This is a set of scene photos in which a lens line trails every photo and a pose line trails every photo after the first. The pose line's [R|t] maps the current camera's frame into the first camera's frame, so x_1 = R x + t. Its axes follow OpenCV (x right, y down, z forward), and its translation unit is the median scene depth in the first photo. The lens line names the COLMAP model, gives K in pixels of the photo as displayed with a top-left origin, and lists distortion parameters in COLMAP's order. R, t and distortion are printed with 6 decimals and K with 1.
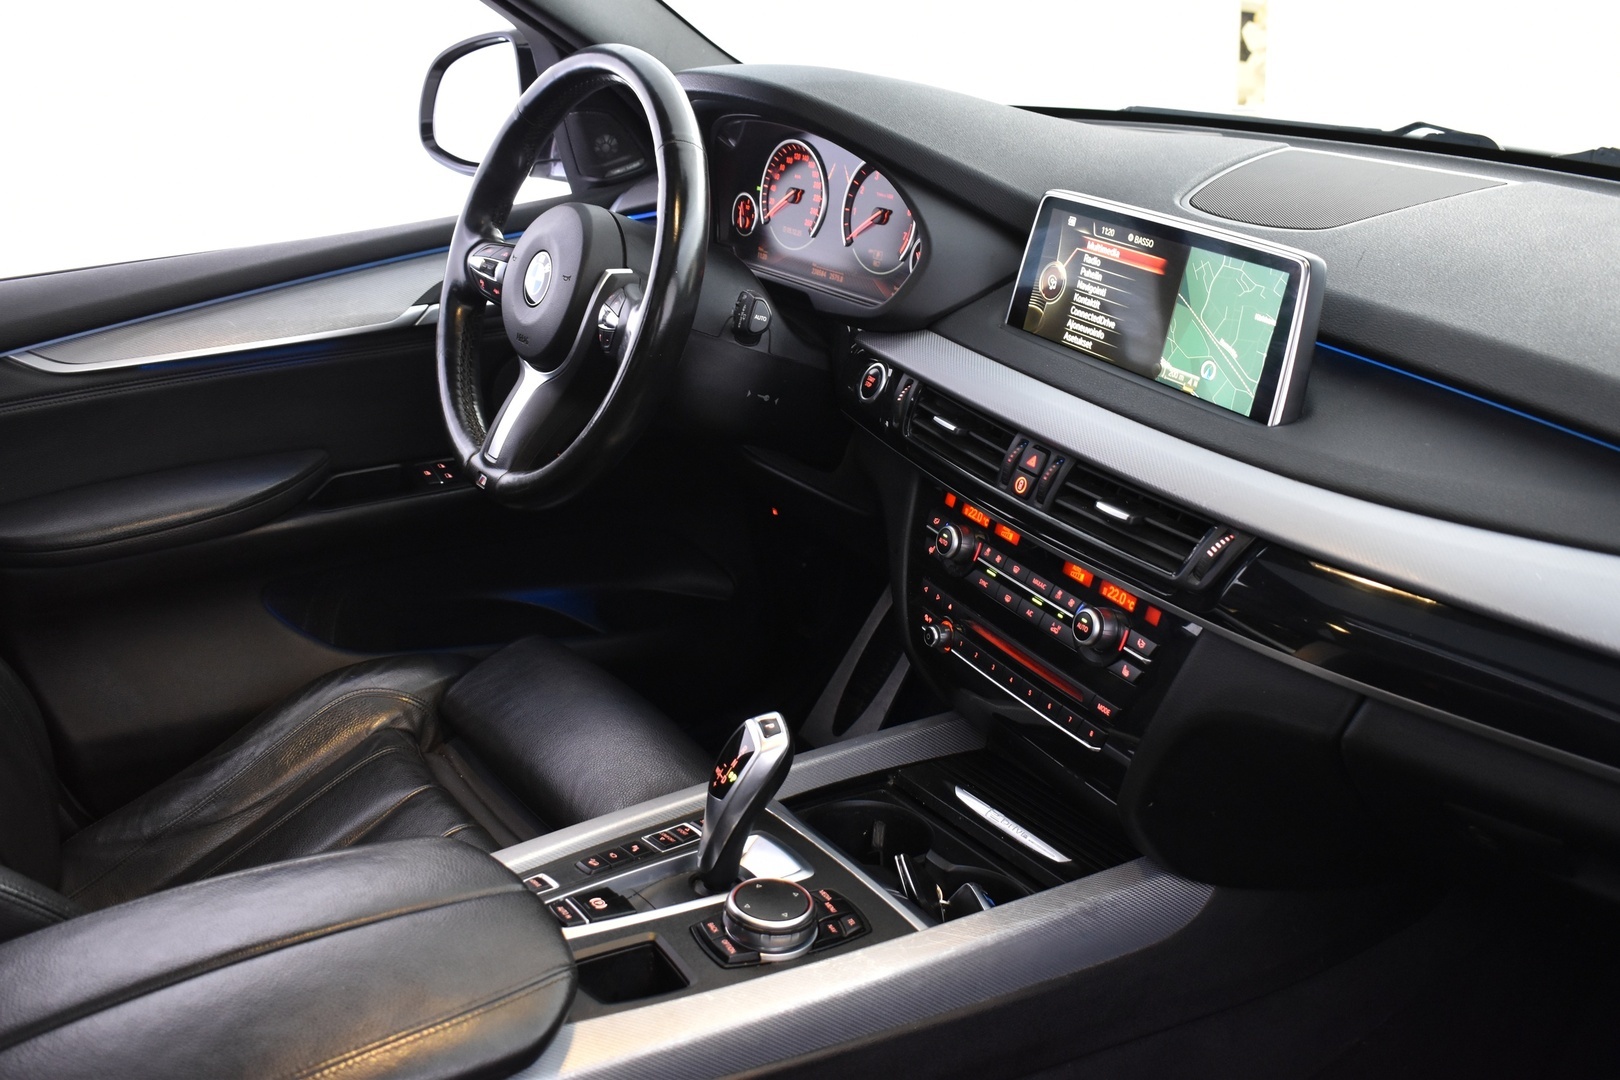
lens RADIAL K [[1557.2, 0, 810.0], [0, 1557.2, 540.0], [0, 0, 1]] dist [-0.076195, 0.014716]
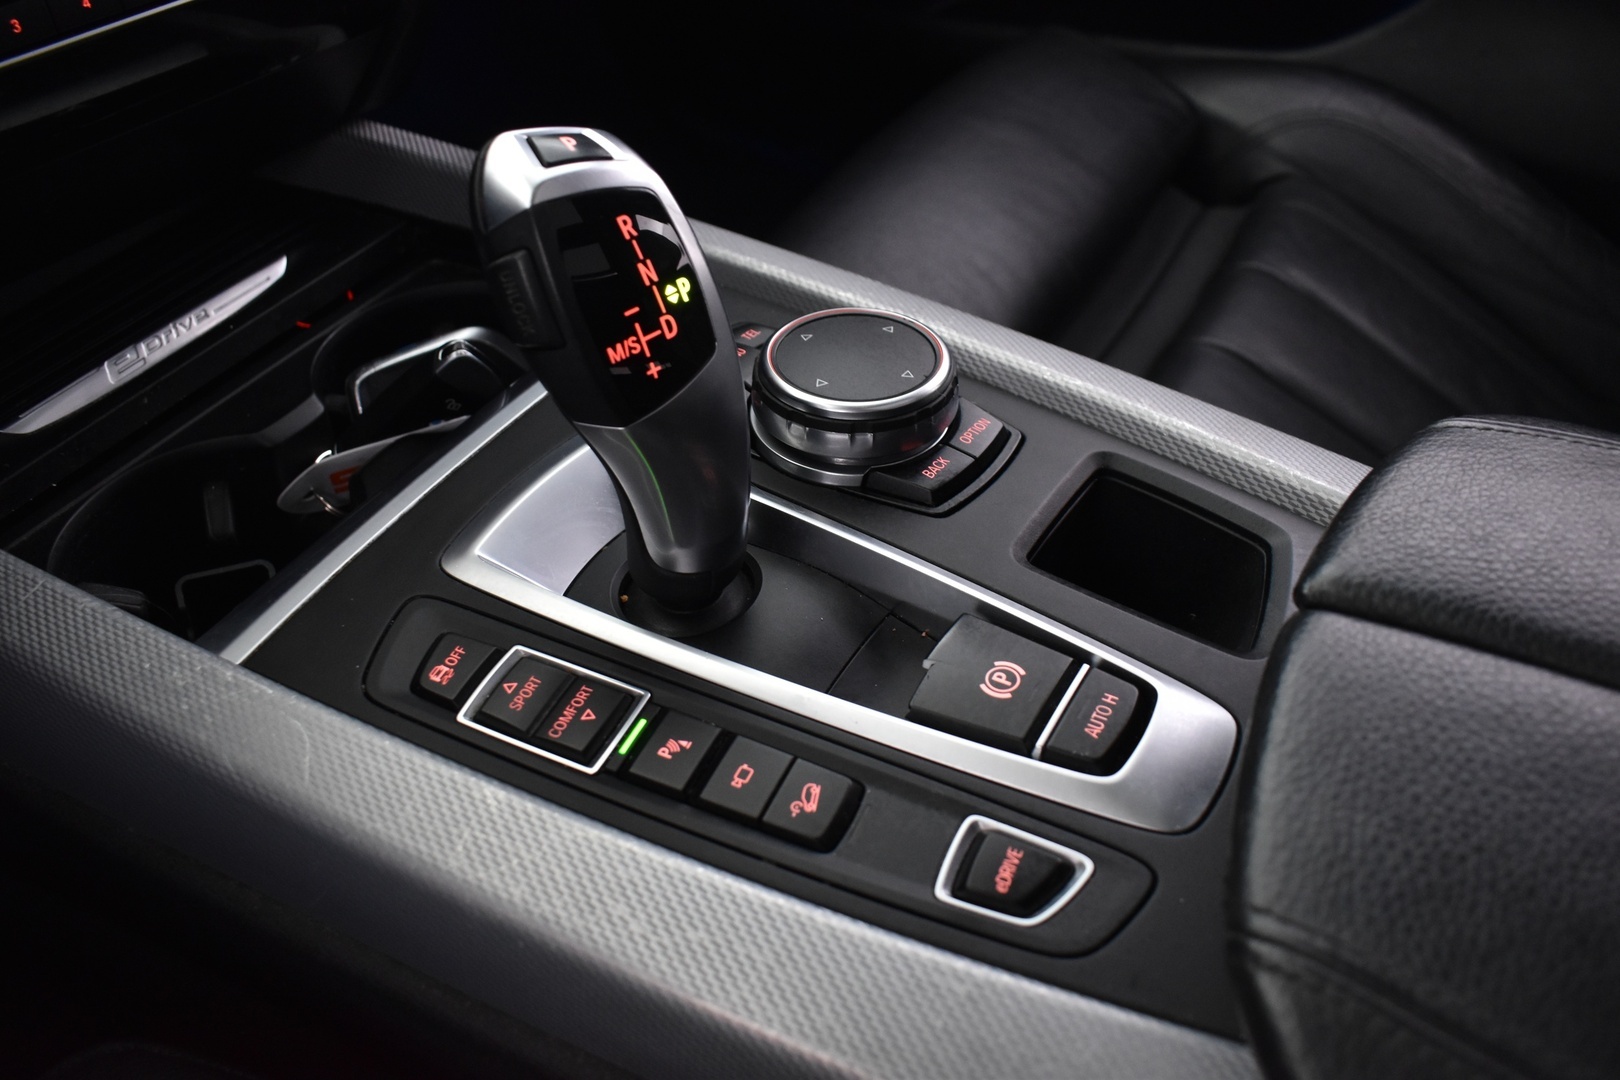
lens RADIAL K [[1337.7, 0, 810.0], [0, 1337.7, 540.0], [0, 0, 1]] dist [-0.082871, -0.006158]
pose [[-0.413603, -0.648977, 0.638562, -0.269038], [0.284304, 0.574232, 0.767743, -0.036439], [-0.864930, 0.499086, -0.052997, 0.935014]]
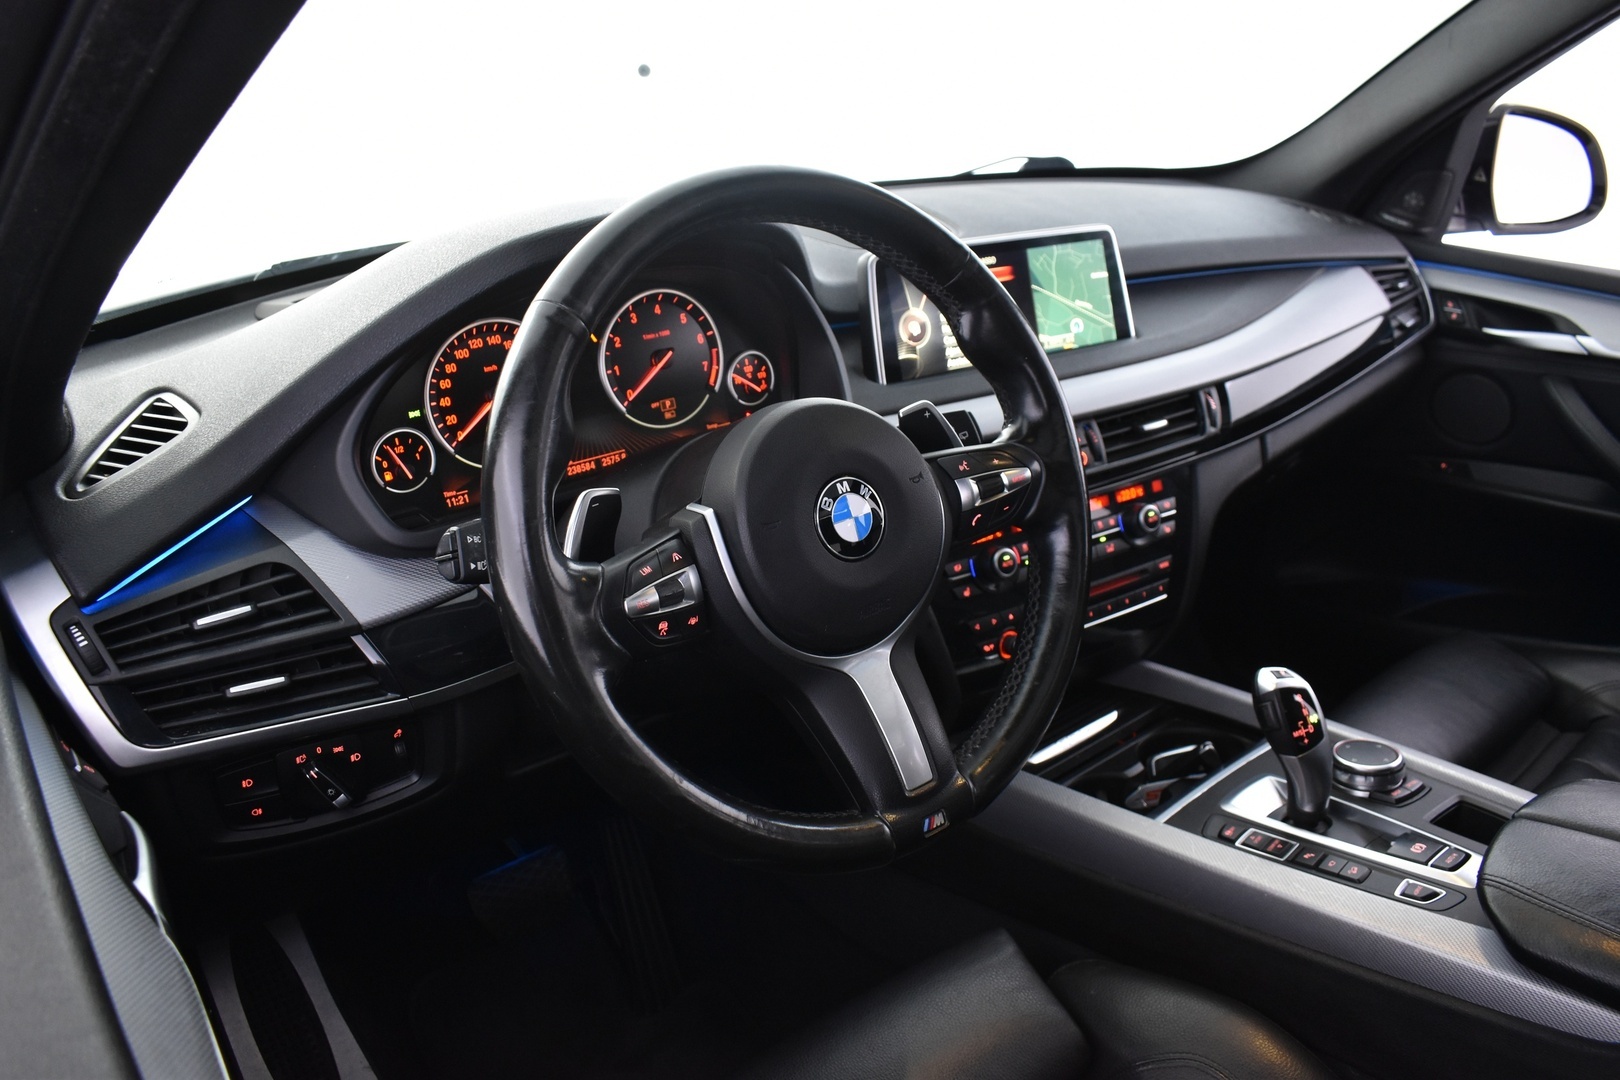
lens RADIAL K [[1250.3, 0, 810.0], [0, 1250.3, 540.0], [0, 0, 1]] dist [-0.095311, -0.001182]
pose [[-0.074287, -0.348826, 0.934239, -0.765132], [0.414817, 0.841123, 0.347043, -0.399572], [-0.906867, 0.413319, 0.082215, 1.111985]]
